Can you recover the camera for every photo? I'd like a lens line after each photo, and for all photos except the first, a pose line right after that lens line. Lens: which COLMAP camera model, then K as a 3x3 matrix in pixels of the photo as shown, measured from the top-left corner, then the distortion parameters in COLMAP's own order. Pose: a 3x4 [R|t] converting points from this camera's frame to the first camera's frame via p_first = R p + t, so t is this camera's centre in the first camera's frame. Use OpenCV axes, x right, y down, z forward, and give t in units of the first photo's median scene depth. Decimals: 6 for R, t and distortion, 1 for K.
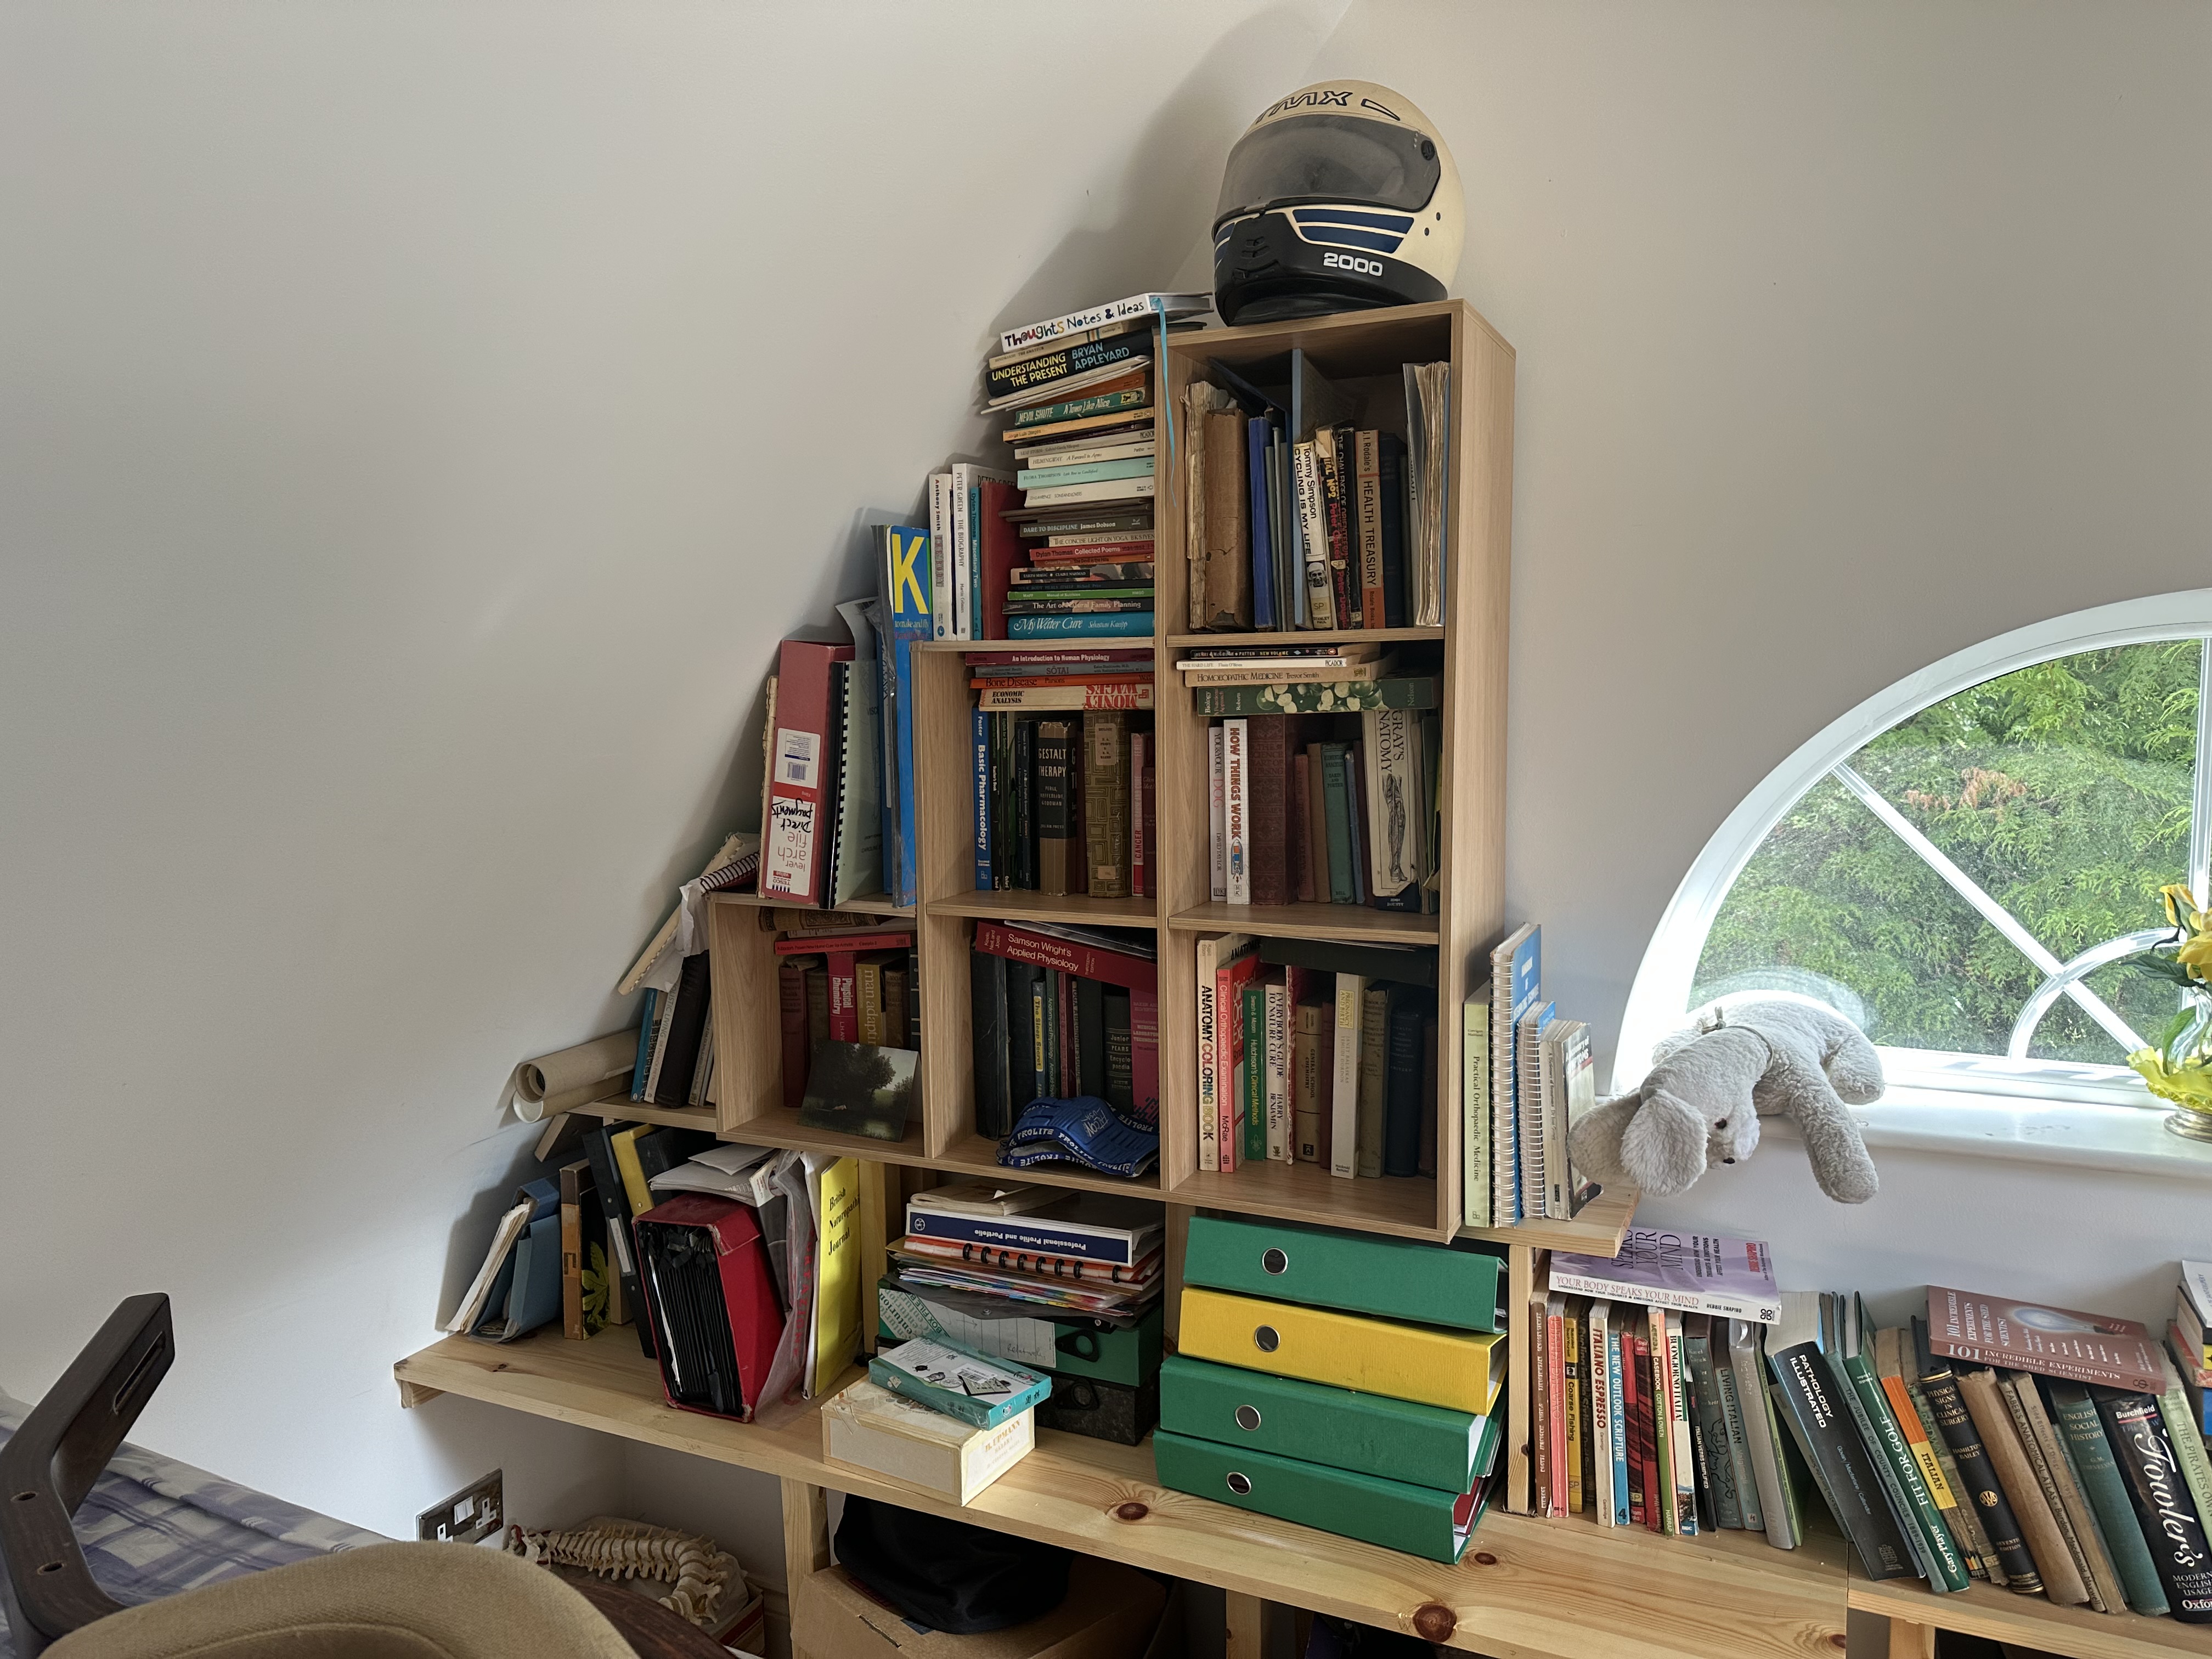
lens RADIAL K [[1566.0, 0, 1106.0], [0, 1566.0, 829.5], [0, 0, 1]] dist [-0.001000, -0.003182]
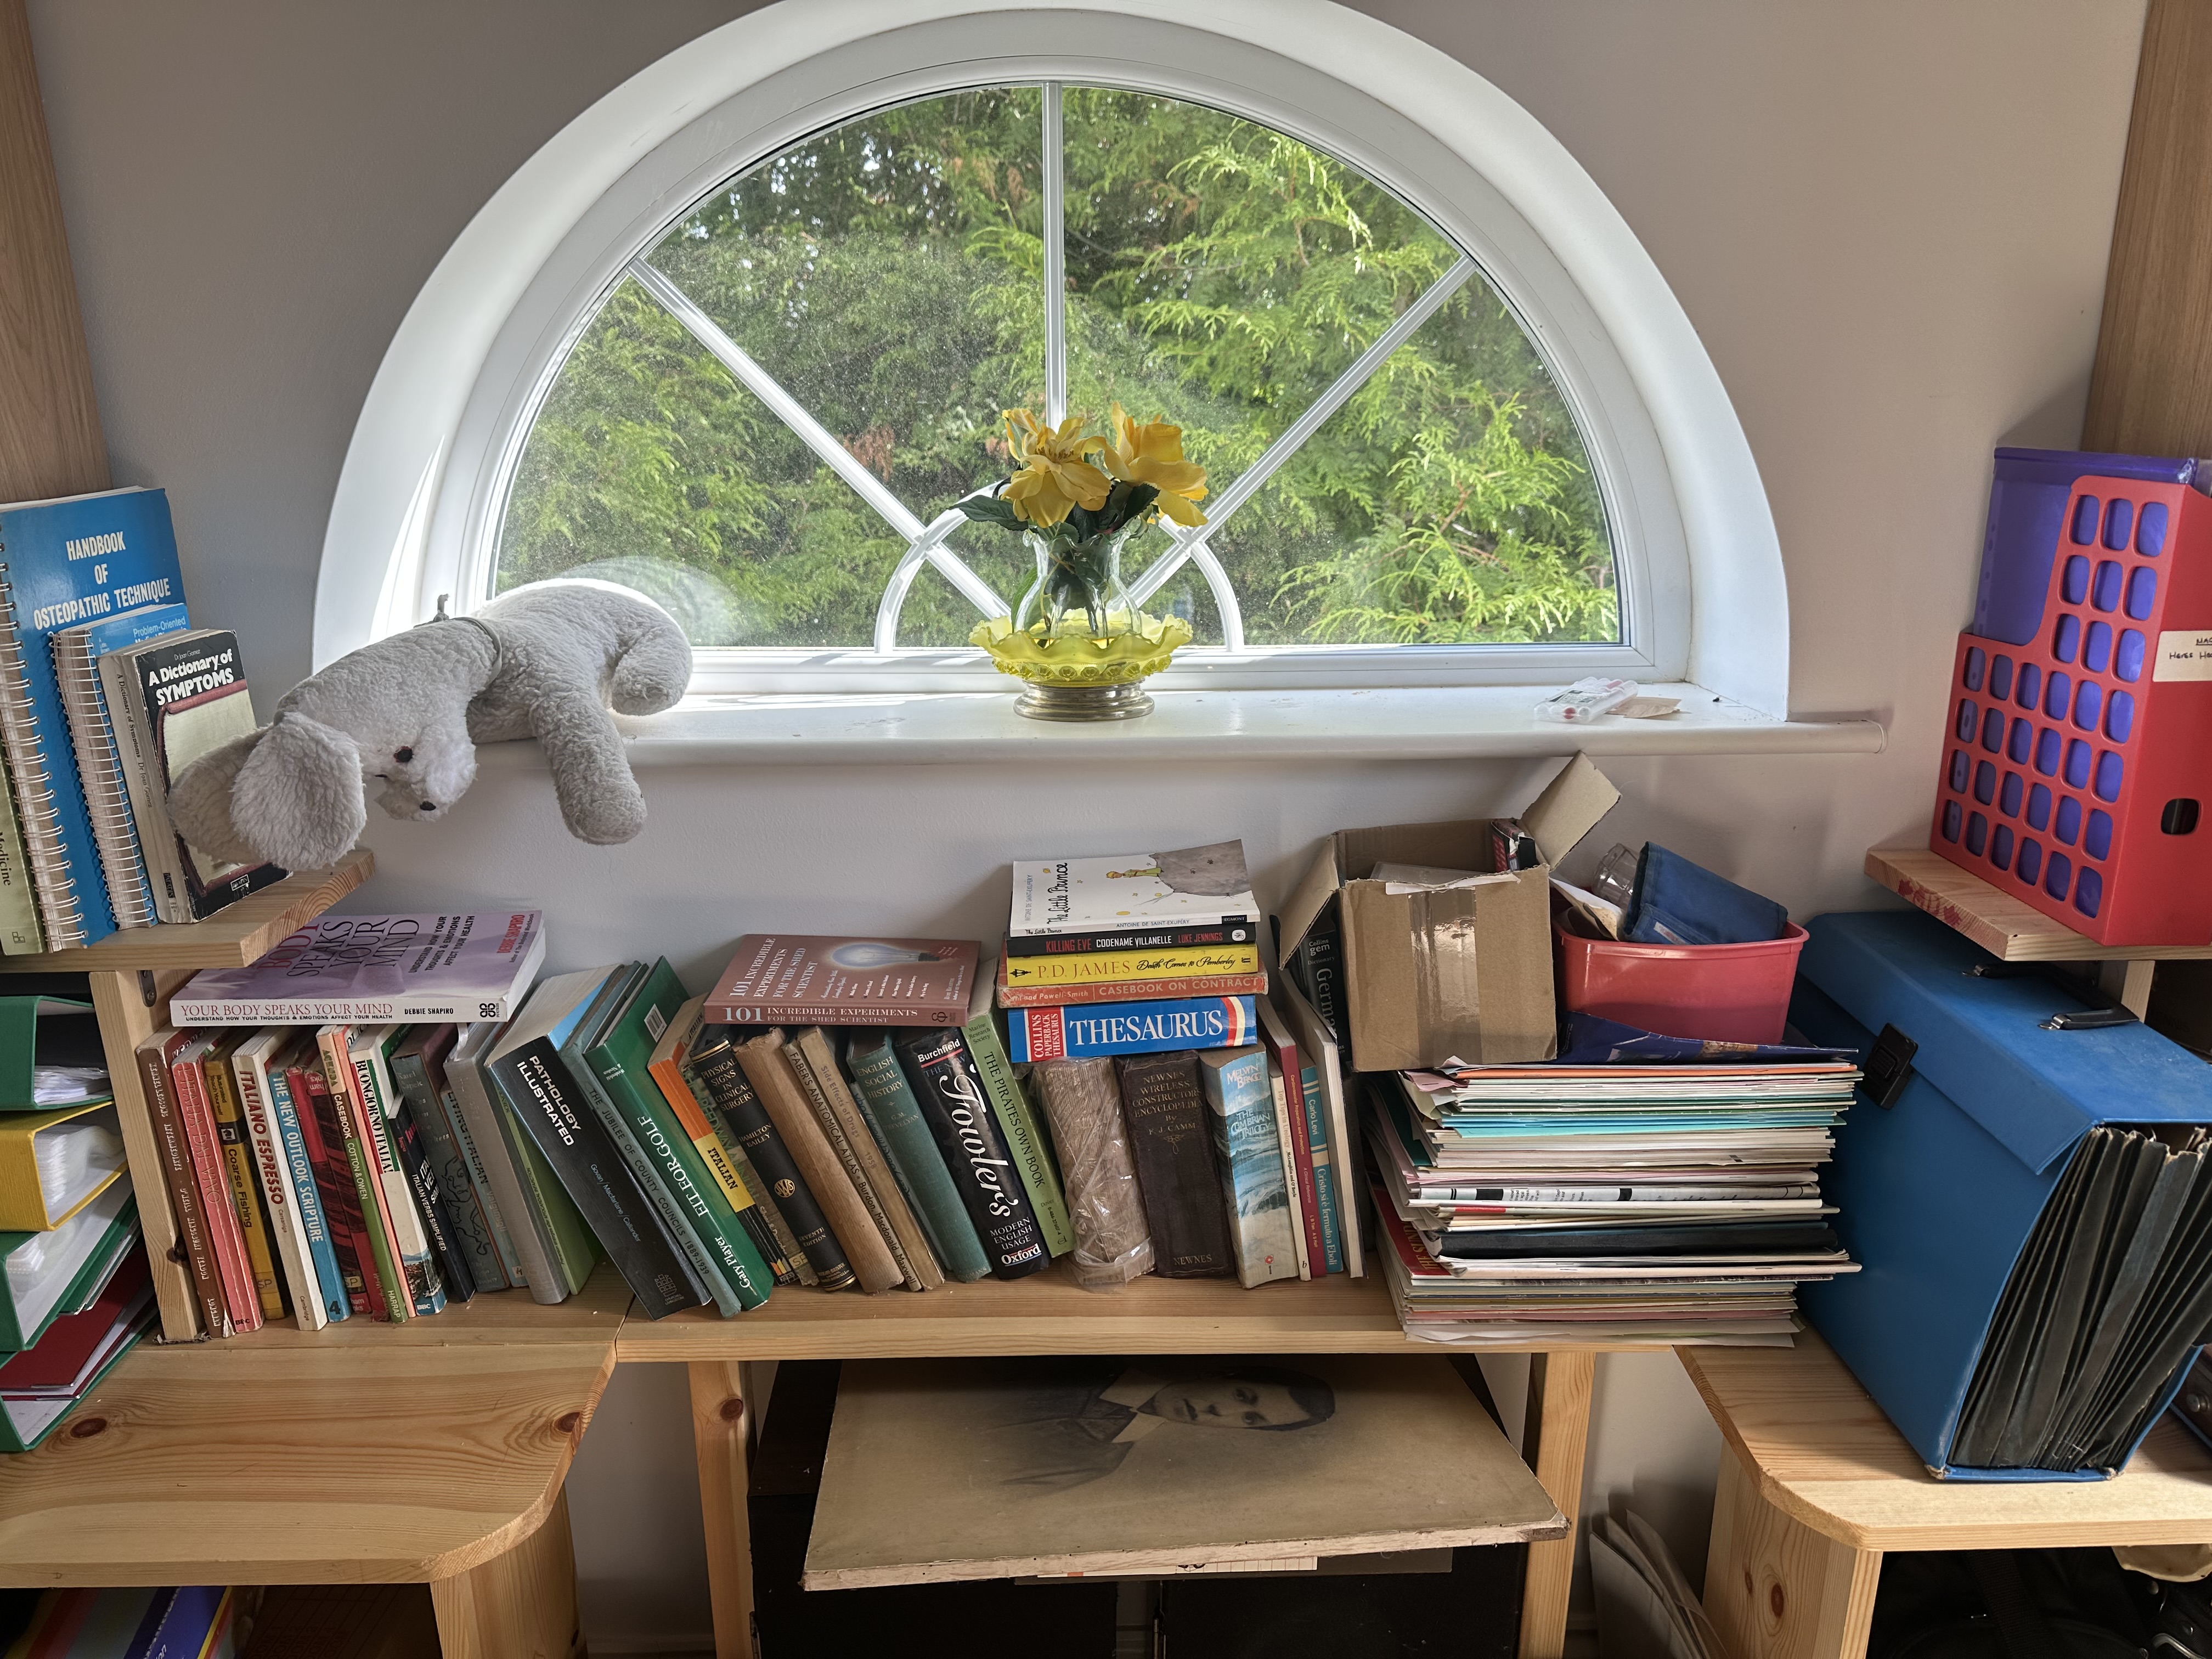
lens RADIAL K [[1557.6, 0, 1106.0], [0, 1557.6, 829.5], [0, 0, 1]] dist [0.088947, -0.193531]
pose [[0.891545, -0.122318, 0.436102, 0.370154], [0.038994, 0.979997, 0.195154, 0.099093], [-0.451250, -0.156983, 0.878482, 0.251549]]
